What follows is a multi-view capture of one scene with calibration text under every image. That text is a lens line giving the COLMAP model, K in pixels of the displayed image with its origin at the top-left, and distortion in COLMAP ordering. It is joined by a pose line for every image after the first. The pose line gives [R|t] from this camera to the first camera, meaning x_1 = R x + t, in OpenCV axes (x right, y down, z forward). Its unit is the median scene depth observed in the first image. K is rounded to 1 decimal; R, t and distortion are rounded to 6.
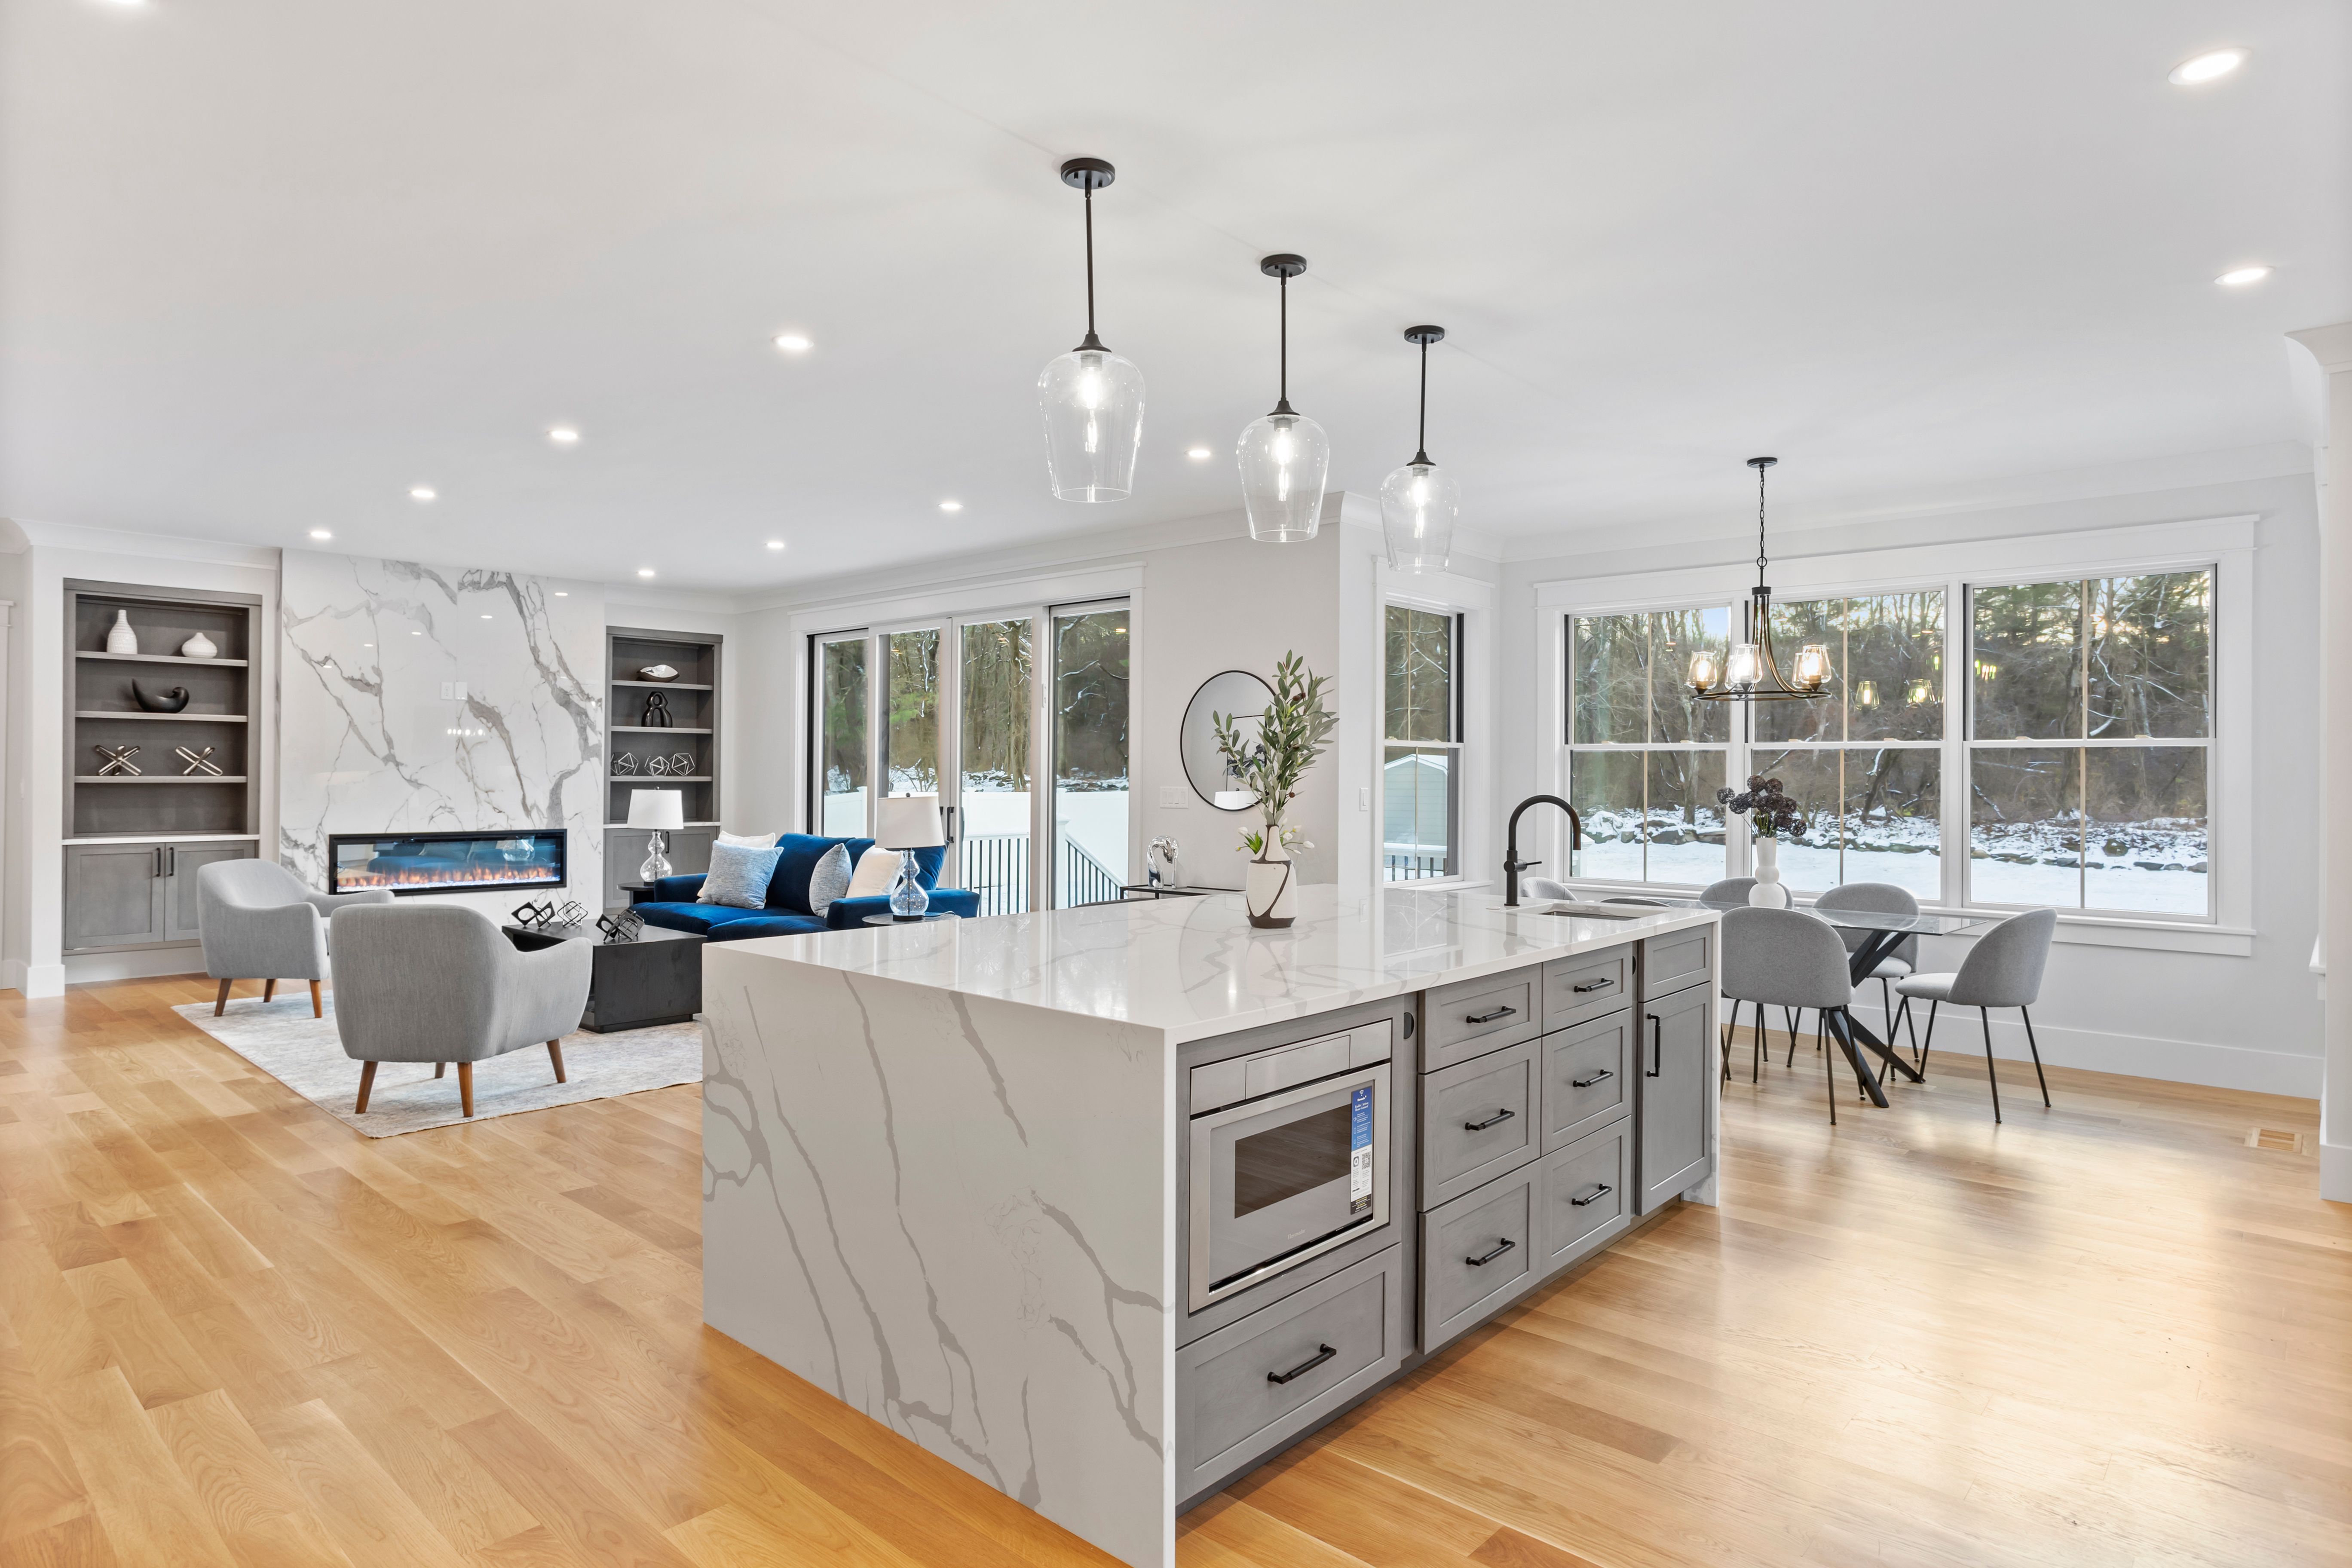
lens RADIAL K [[1299.2, 0, 1172.4], [0, 1299.2, 758.4], [0, 0, 1]] dist [-0.027701, 0.012010]
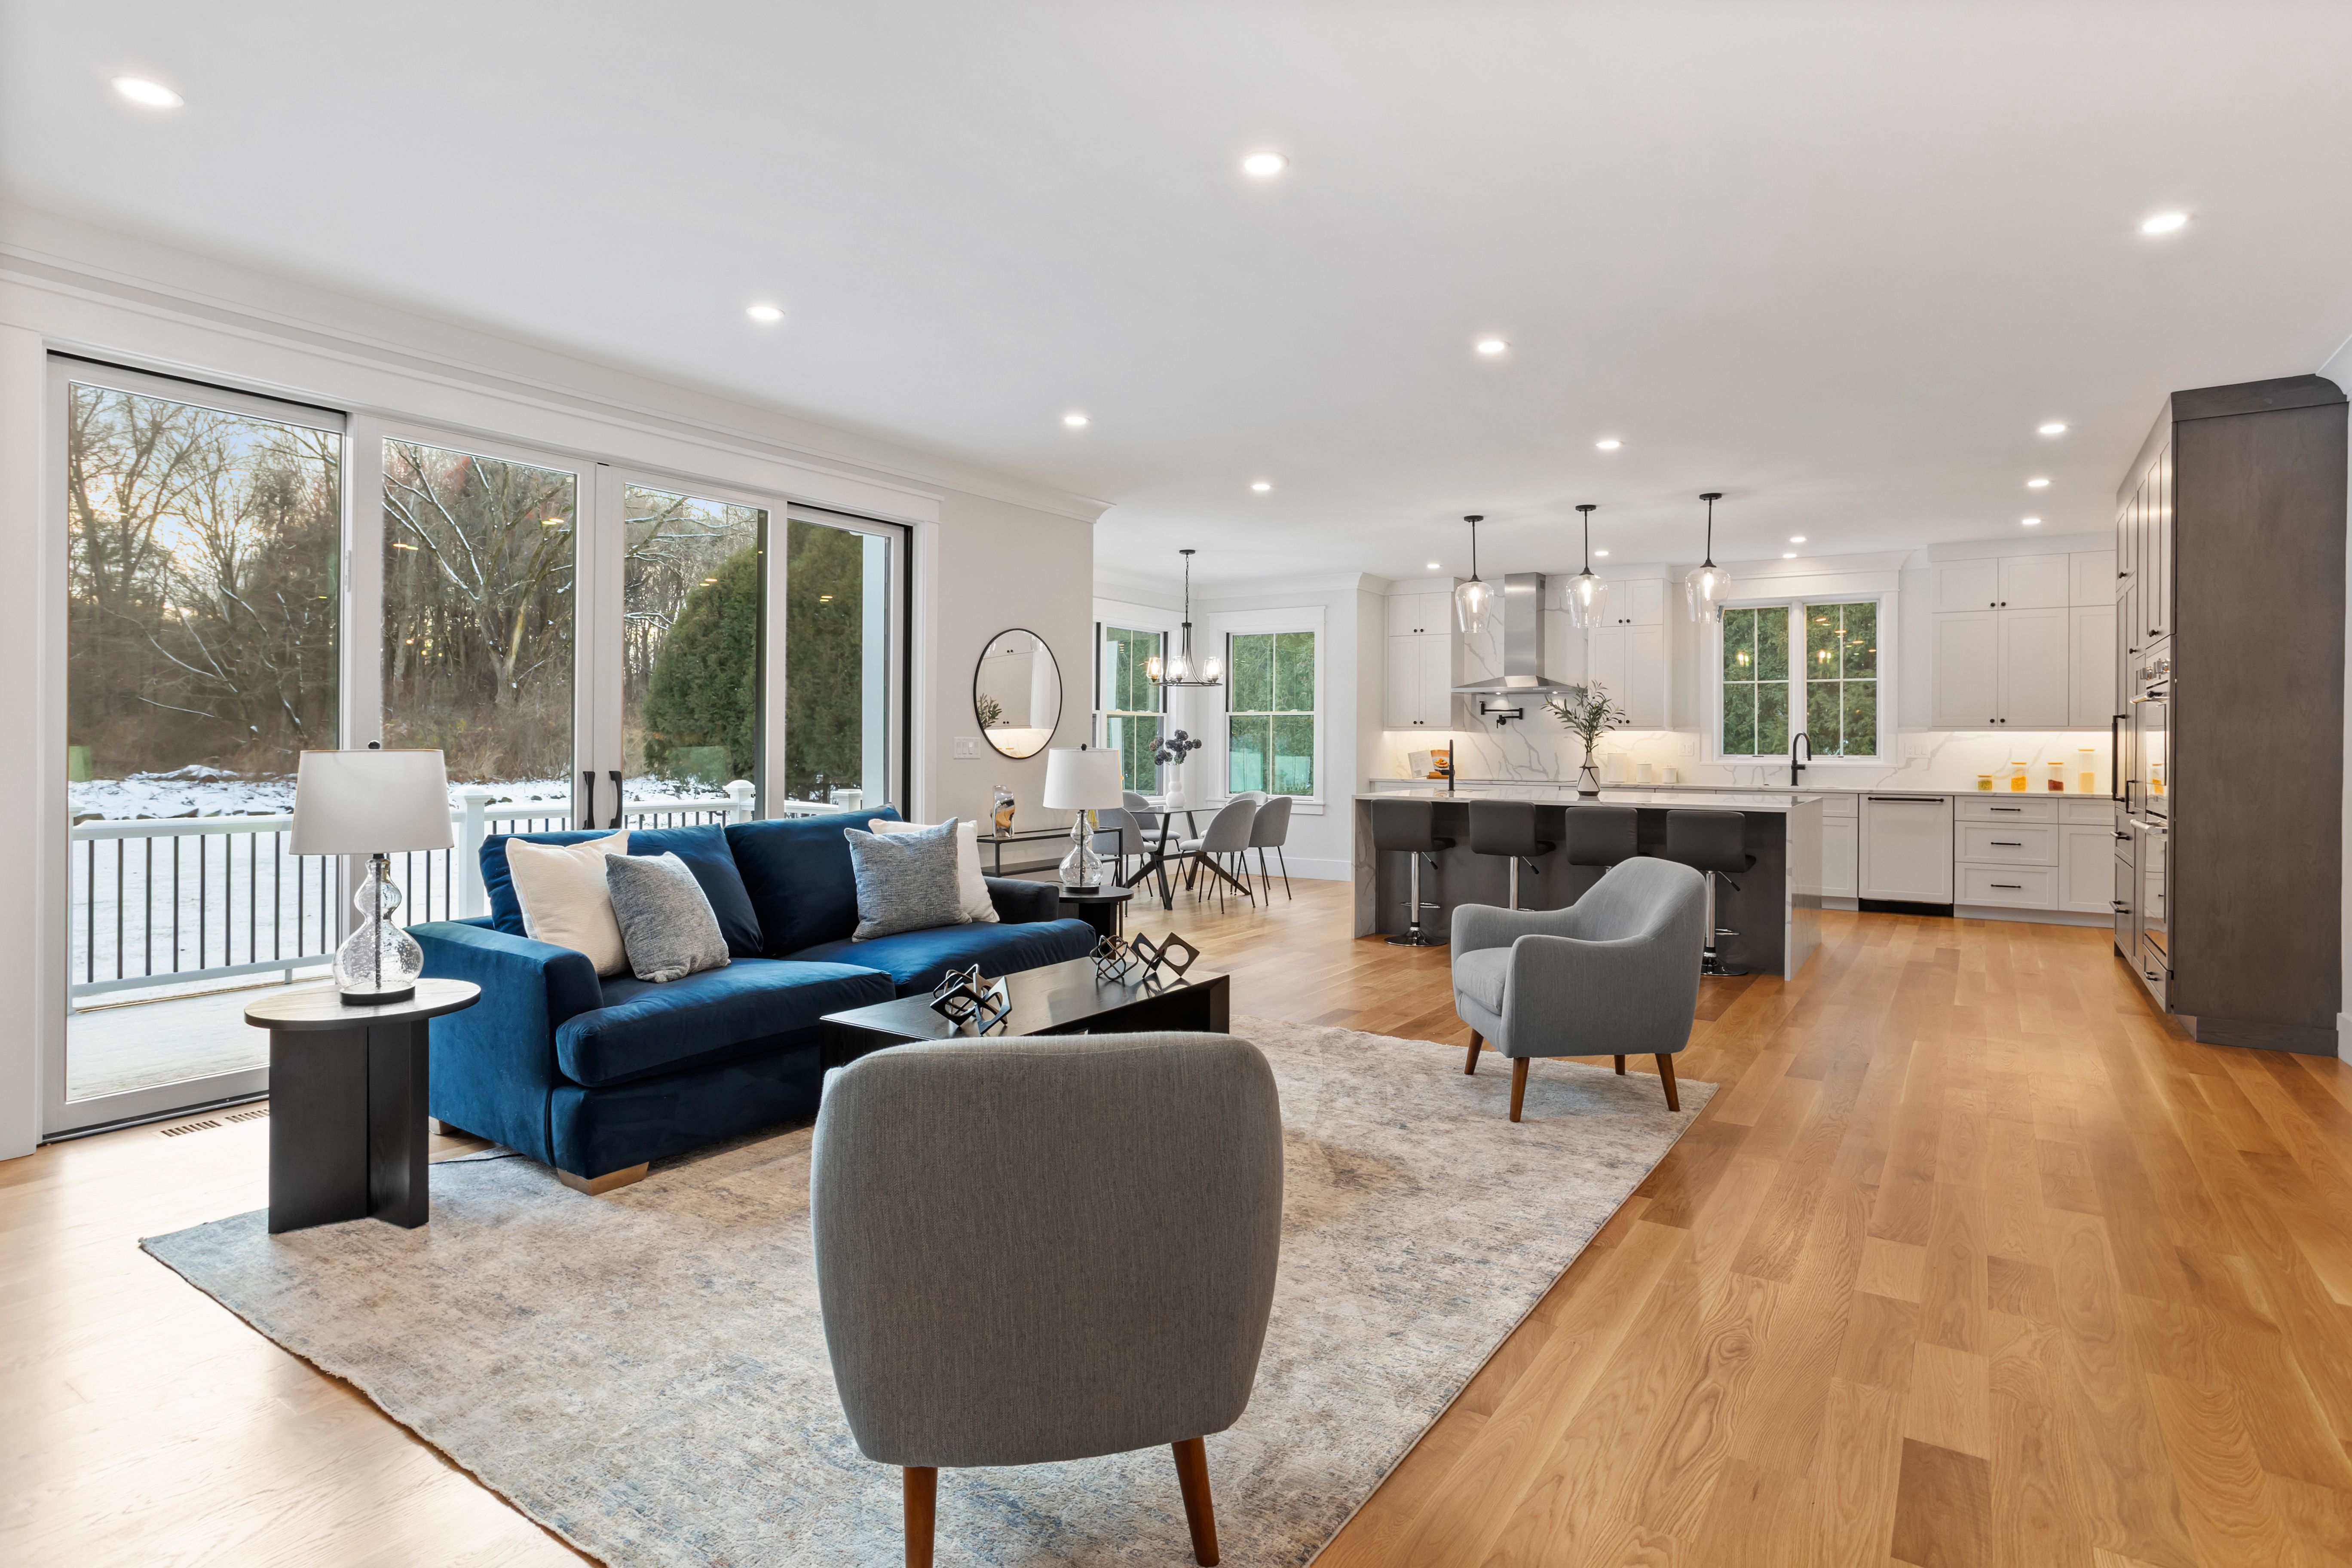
lens RADIAL K [[1217.4, 0, 1194.6], [0, 1217.4, 741.6], [0, 0, 1]] dist [-0.021995, 0.000444]
pose [[-0.149270, -0.004078, 0.988788, -0.814730], [-0.016437, 0.999864, 0.001642, 0.017521], [-0.988660, -0.016008, -0.149317, 0.846025]]
